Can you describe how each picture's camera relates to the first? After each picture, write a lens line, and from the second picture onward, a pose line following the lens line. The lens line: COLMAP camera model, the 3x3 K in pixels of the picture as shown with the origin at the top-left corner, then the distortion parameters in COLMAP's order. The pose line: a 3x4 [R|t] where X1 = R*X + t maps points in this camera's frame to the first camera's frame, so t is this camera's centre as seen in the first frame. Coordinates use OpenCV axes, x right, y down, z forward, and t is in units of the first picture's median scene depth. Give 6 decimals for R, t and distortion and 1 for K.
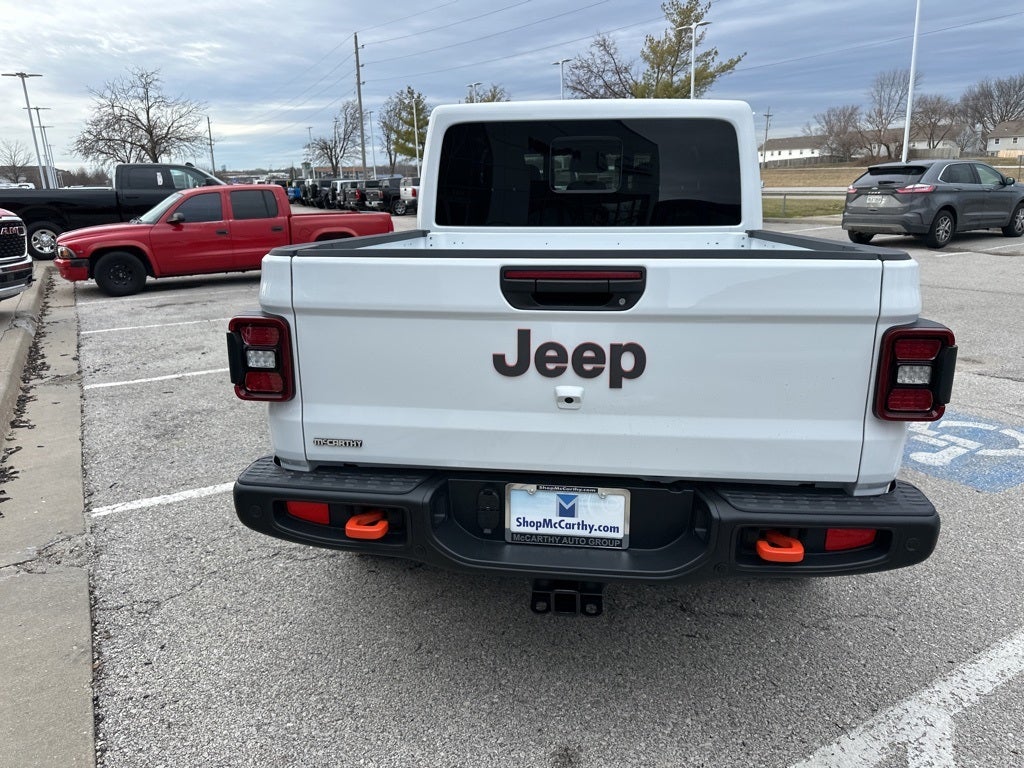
lens RADIAL K [[719.0, 0, 512.1], [0, 719.0, 377.1], [0, 0, 1]] dist [0.040320, -0.048418]
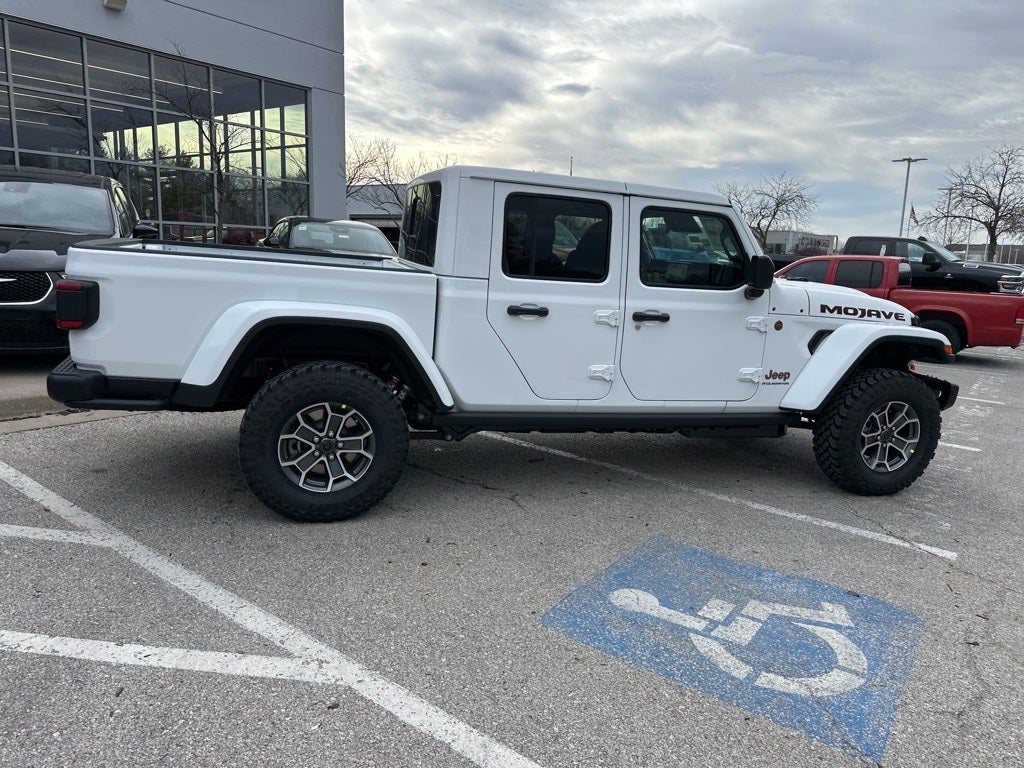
lens RADIAL K [[719.0, 0, 512.1], [0, 719.0, 377.1], [0, 0, 1]] dist [0.040320, -0.048418]
pose [[0.390681, 0.200233, -0.898485, 2.557369], [-0.289951, 0.953139, 0.086336, -0.308002], [0.873668, 0.226787, 0.430432, 1.114564]]
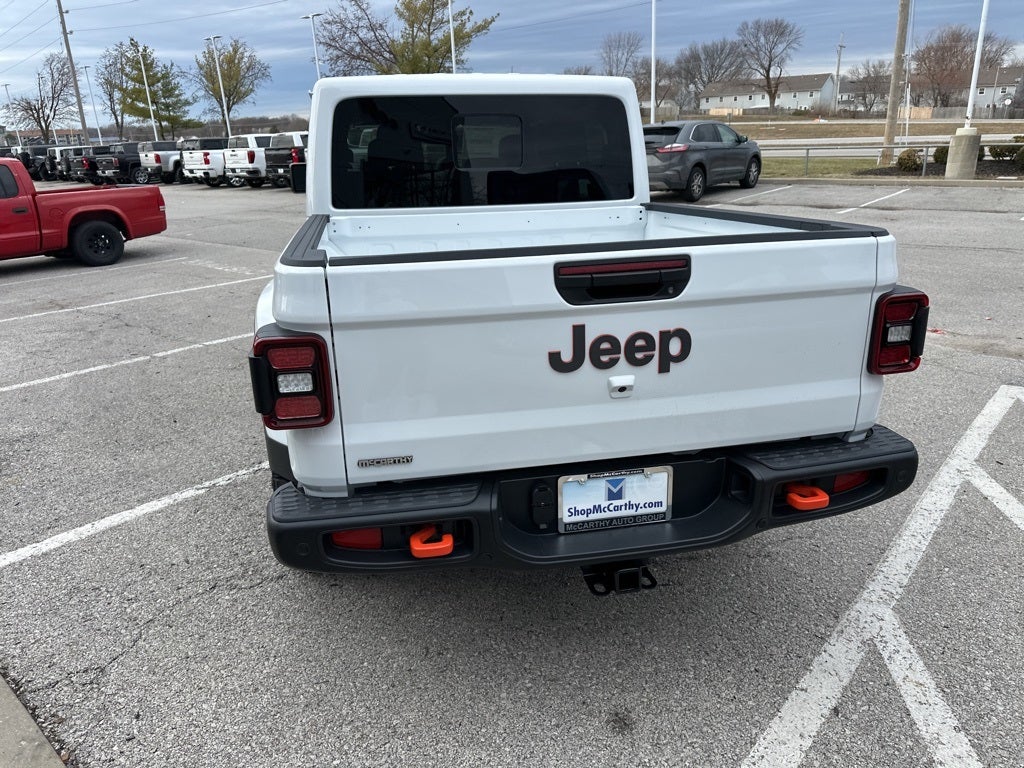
lens RADIAL K [[717.5, 0, 508.6], [0, 717.5, 384.7], [0, 0, 1]] dist [0.031800, -0.035669]
pose [[0.949413, -0.115814, 0.291894, -0.342744], [0.097910, 0.992345, 0.075269, -0.061776], [-0.298377, -0.042882, 0.953484, 0.064828]]
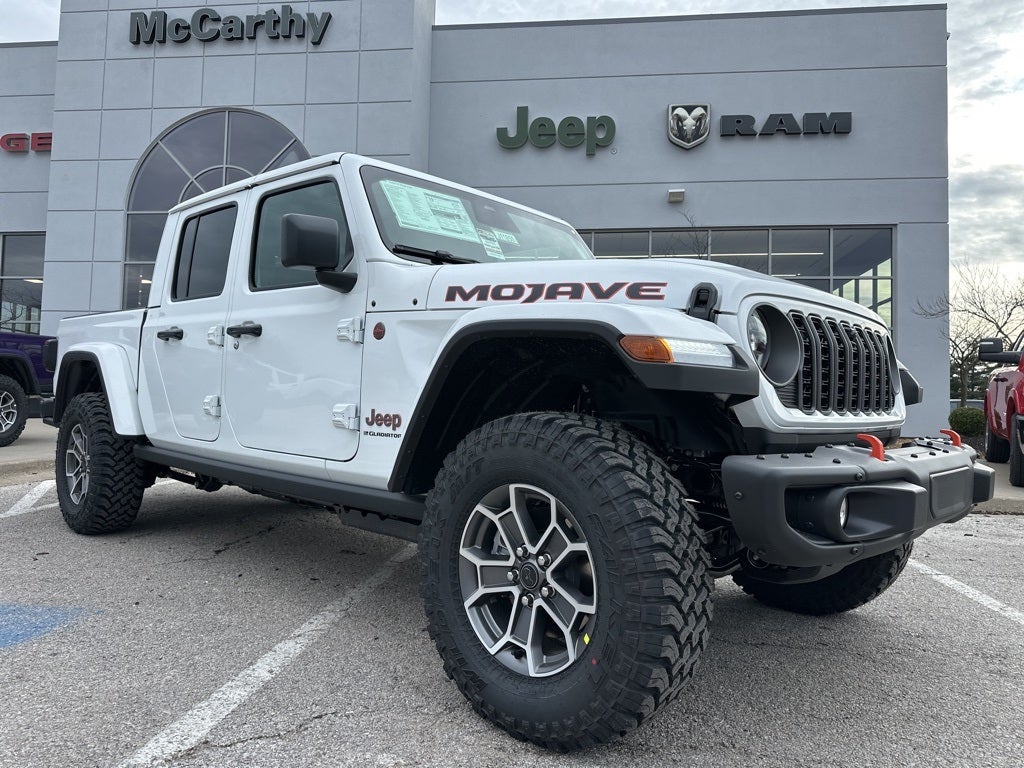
lens RADIAL K [[721.7, 0, 502.1], [0, 721.7, 381.9], [0, 0, 1]] dist [0.105094, -0.117400]
pose [[-0.615243, -0.033236, -0.787637, 1.664786], [-0.219606, 0.966788, 0.130744, -0.657287], [0.757133, 0.253409, -0.602108, 3.899083]]
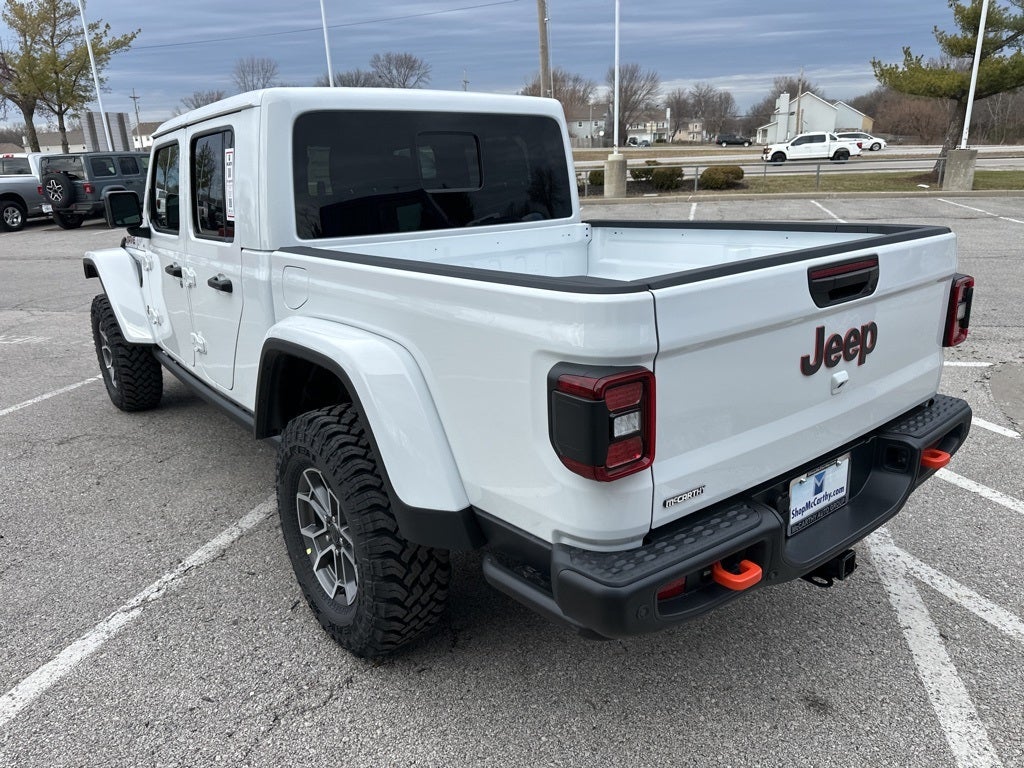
lens RADIAL K [[721.9, 0, 509.6], [0, 721.9, 396.7], [0, 0, 1]] dist [-0.006233, -0.004075]
pose [[0.712641, -0.233303, 0.661598, -0.908410], [0.203627, 0.971270, 0.123166, -0.169052], [-0.671326, 0.046946, 0.739674, 0.491764]]
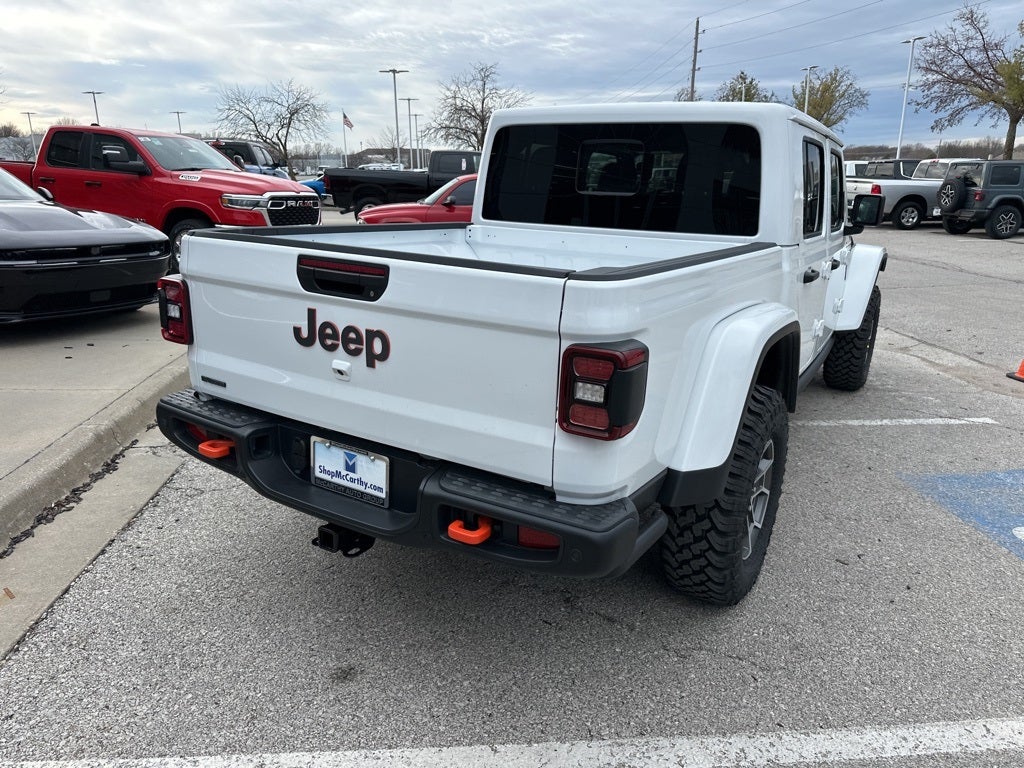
lens RADIAL K [[716.5, 0, 512.7], [0, 716.5, 386.1], [0, 0, 1]] dist [0.039772, -0.046350]
pose [[0.905122, 0.149083, -0.398156, 0.745013], [-0.137572, 0.988821, 0.057507, -0.048473], [0.402279, 0.002724, 0.915513, 0.026776]]
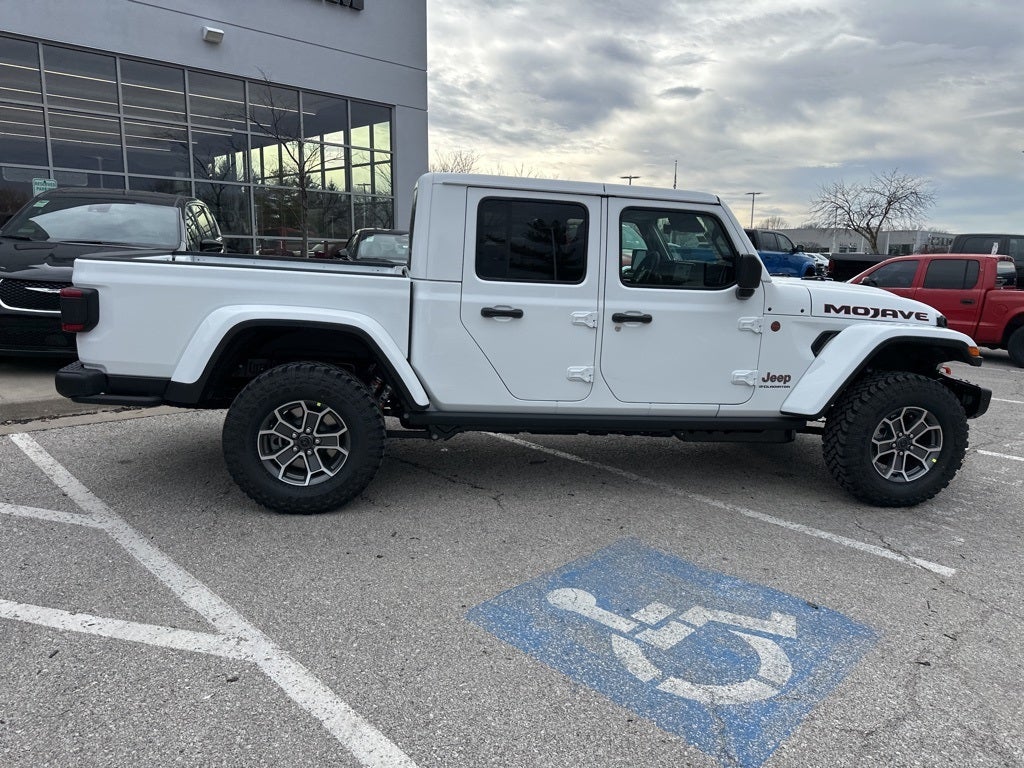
lens RADIAL K [[719.0, 0, 512.1], [0, 719.0, 377.1], [0, 0, 1]] dist [0.040320, -0.048418]
pose [[0.252687, 0.191085, -0.948491, 2.717603], [-0.279316, 0.952973, 0.117576, -0.401395], [0.926354, 0.235219, 0.294177, 1.459878]]
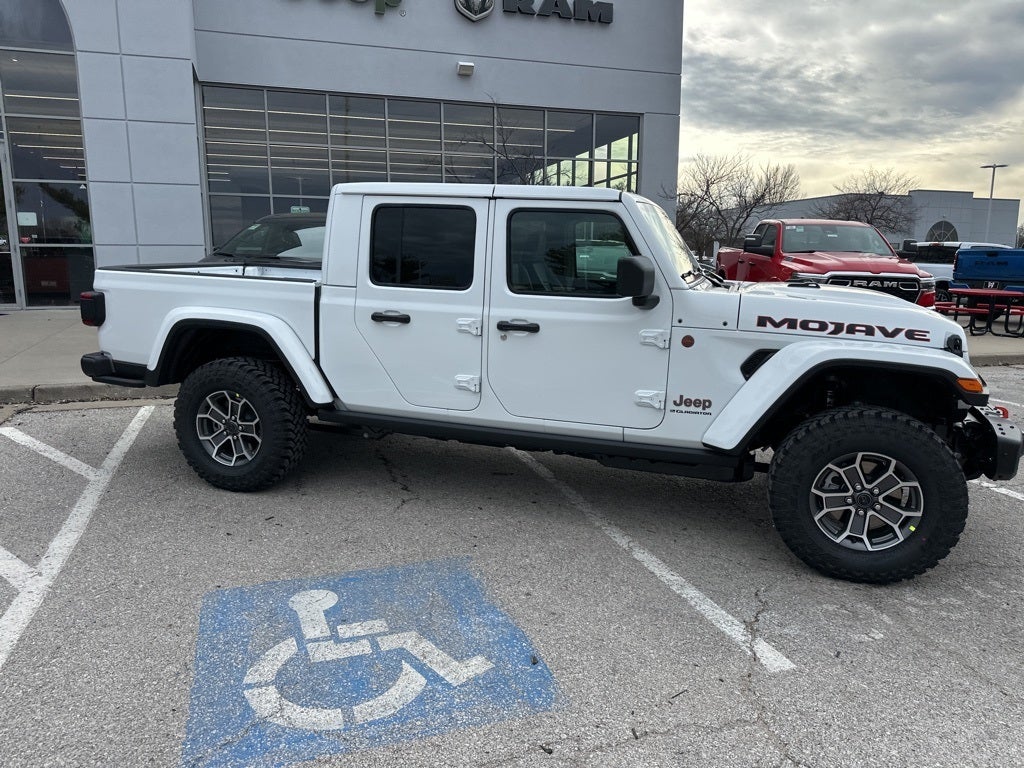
lens RADIAL K [[721.3, 0, 511.3], [0, 721.3, 382.3], [0, 0, 1]] dist [0.036978, -0.043103]
pose [[-0.205938, 0.185076, -0.960904, 2.706965], [-0.256467, 0.937420, 0.235518, -0.749483], [0.944359, 0.294942, -0.145584, 2.733915]]
